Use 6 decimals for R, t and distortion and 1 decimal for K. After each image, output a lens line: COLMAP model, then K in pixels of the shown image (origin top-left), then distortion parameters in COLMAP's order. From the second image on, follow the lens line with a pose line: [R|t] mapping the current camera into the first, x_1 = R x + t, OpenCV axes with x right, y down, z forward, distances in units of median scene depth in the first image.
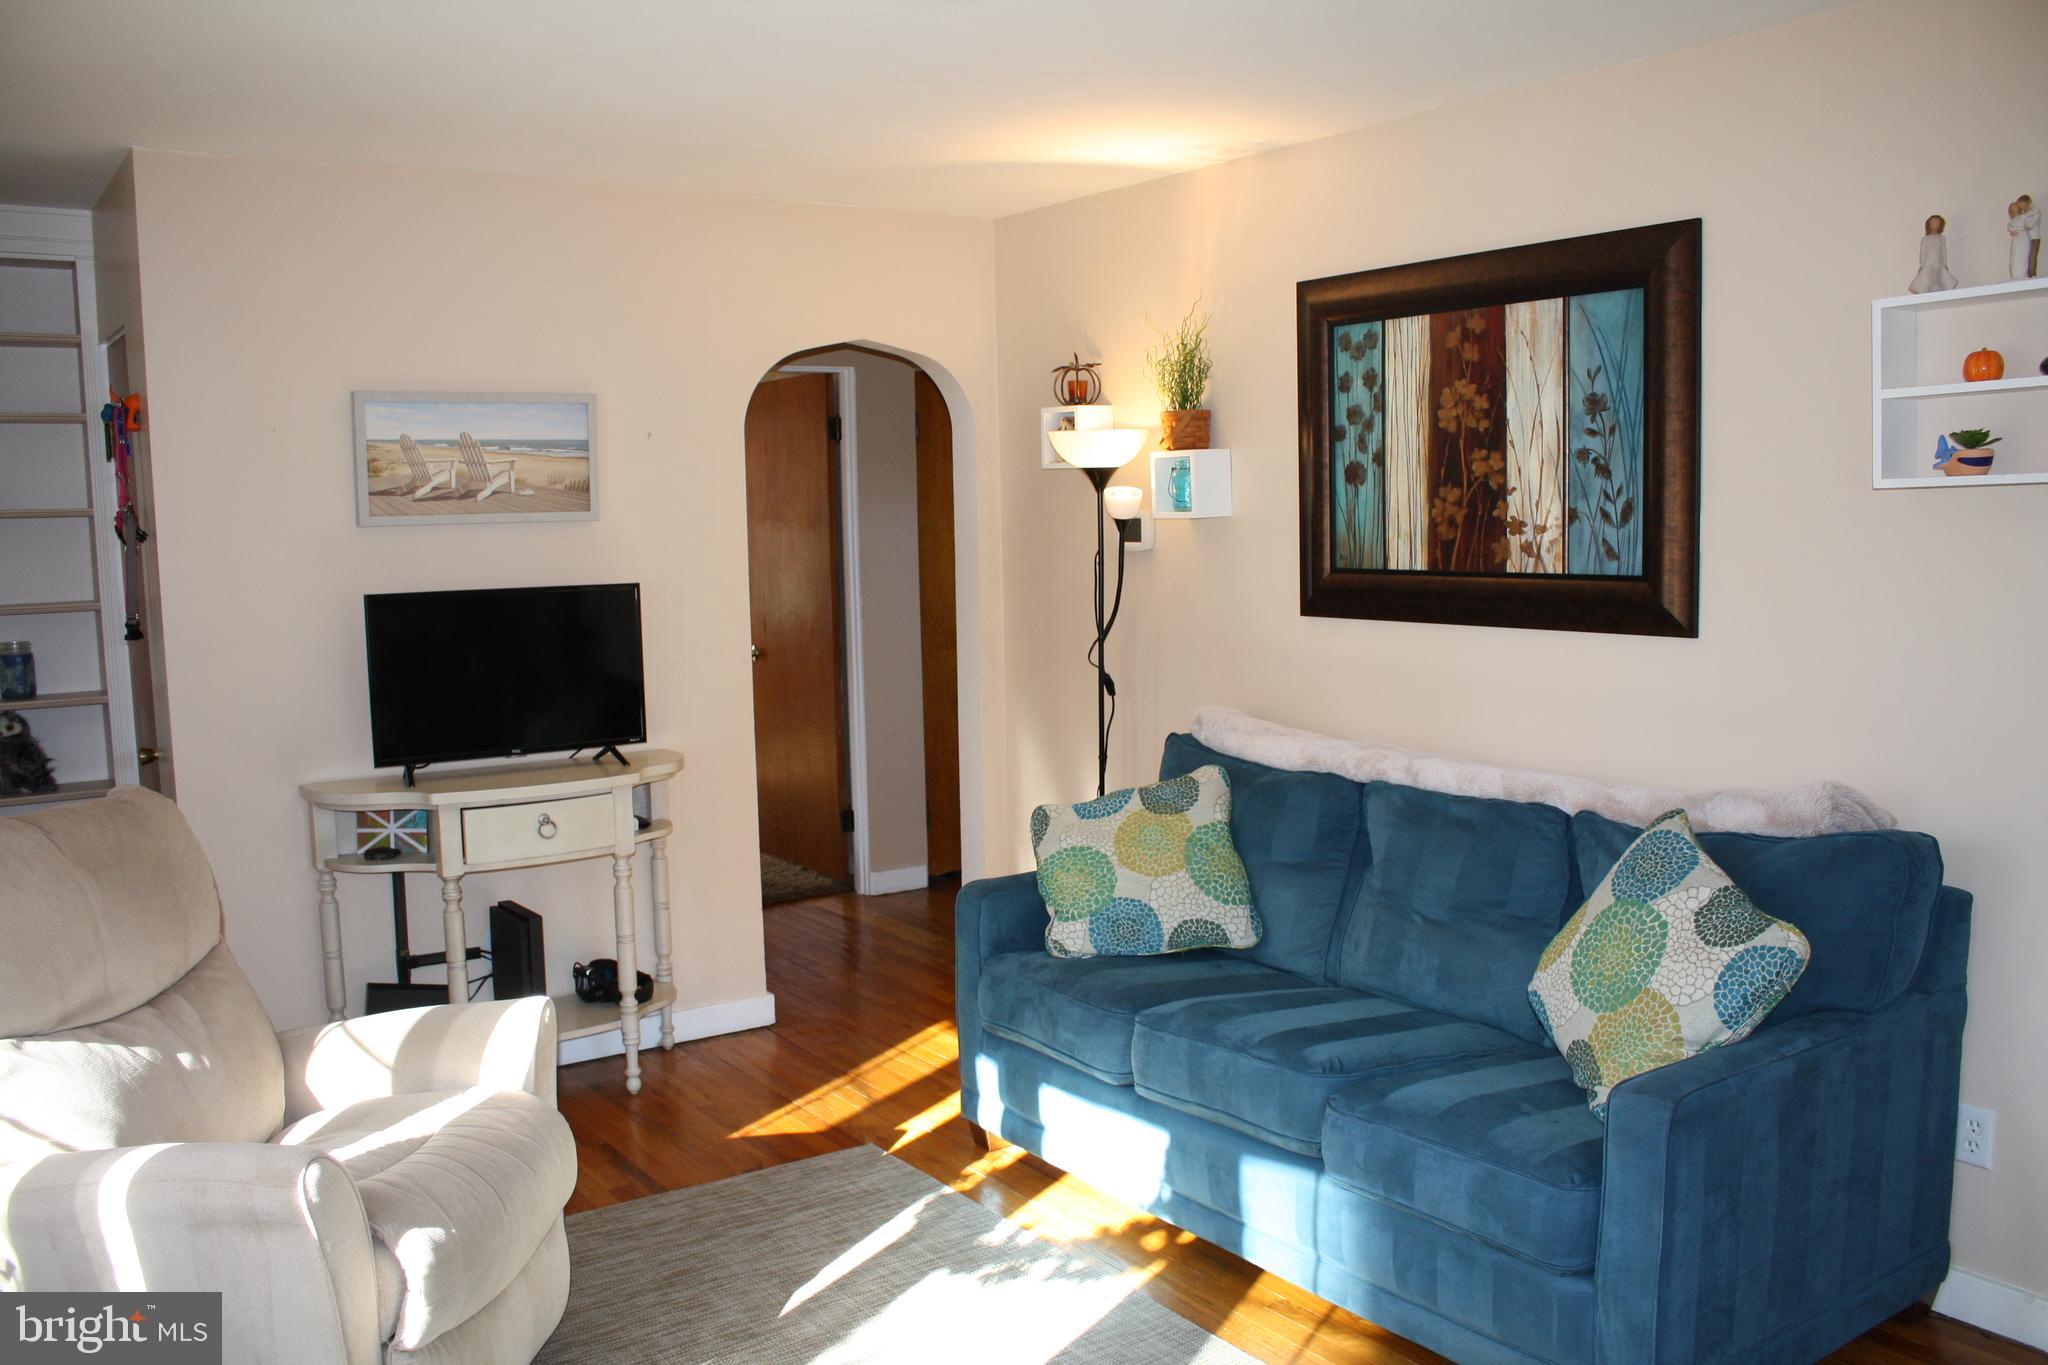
lens RADIAL K [[1703.0, 0, 1016.3], [0, 1703.0, 697.5], [0, 0, 1]] dist [-0.154964, 0.124370]
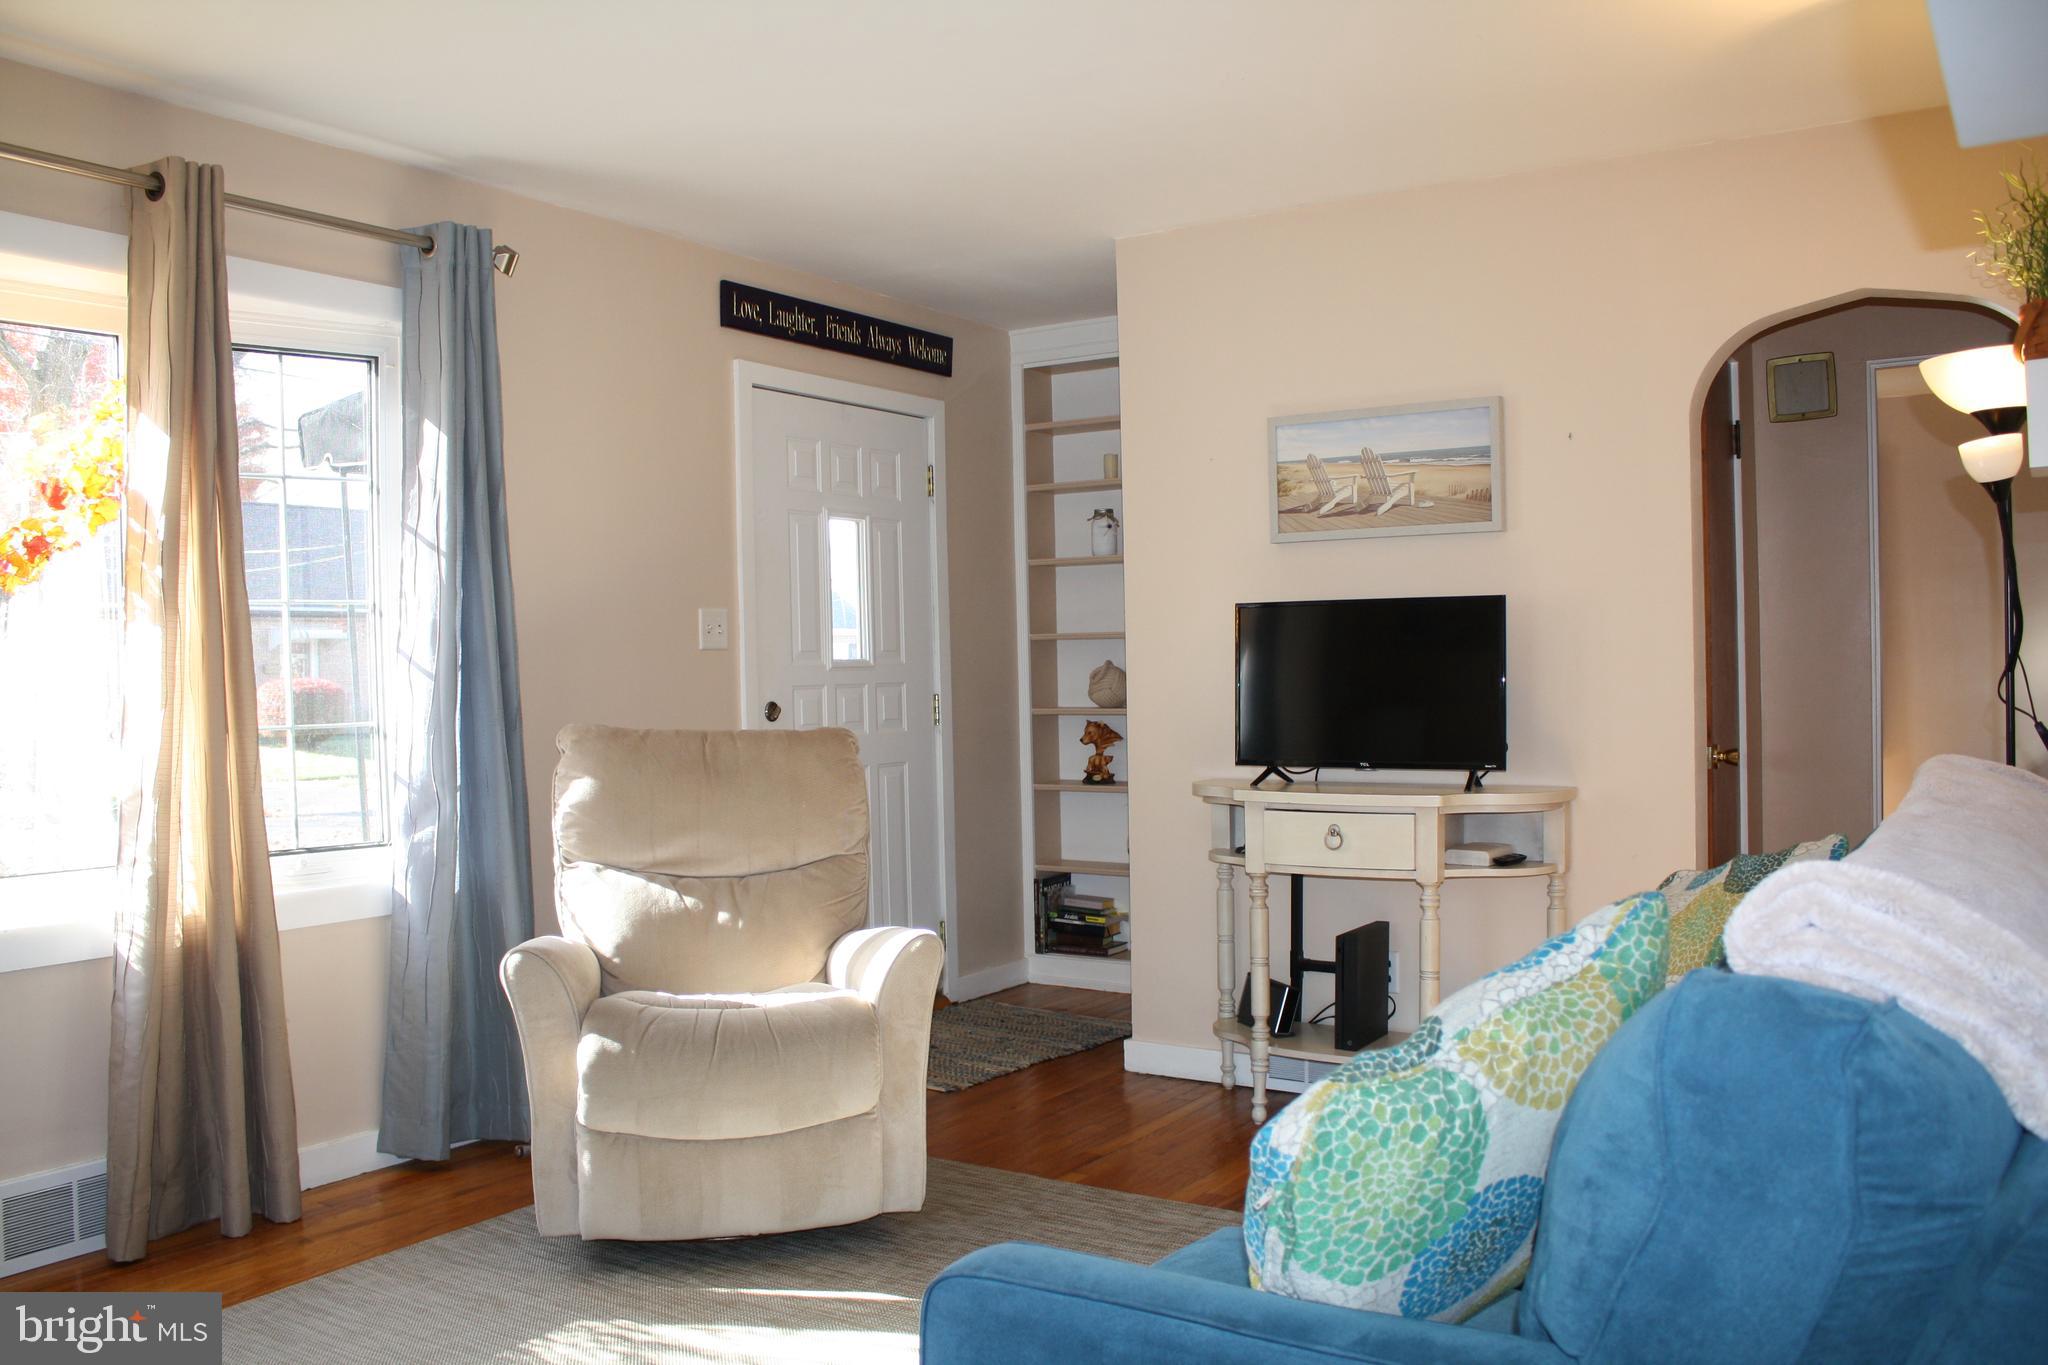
lens RADIAL K [[1703.0, 0, 1016.3], [0, 1703.0, 697.5], [0, 0, 1]] dist [-0.154964, 0.124370]
pose [[0.371455, 0.025745, -0.928094, 0.546976], [-0.092456, 0.995673, -0.009385, 0.021201], [0.923836, 0.089294, 0.372228, 0.441060]]
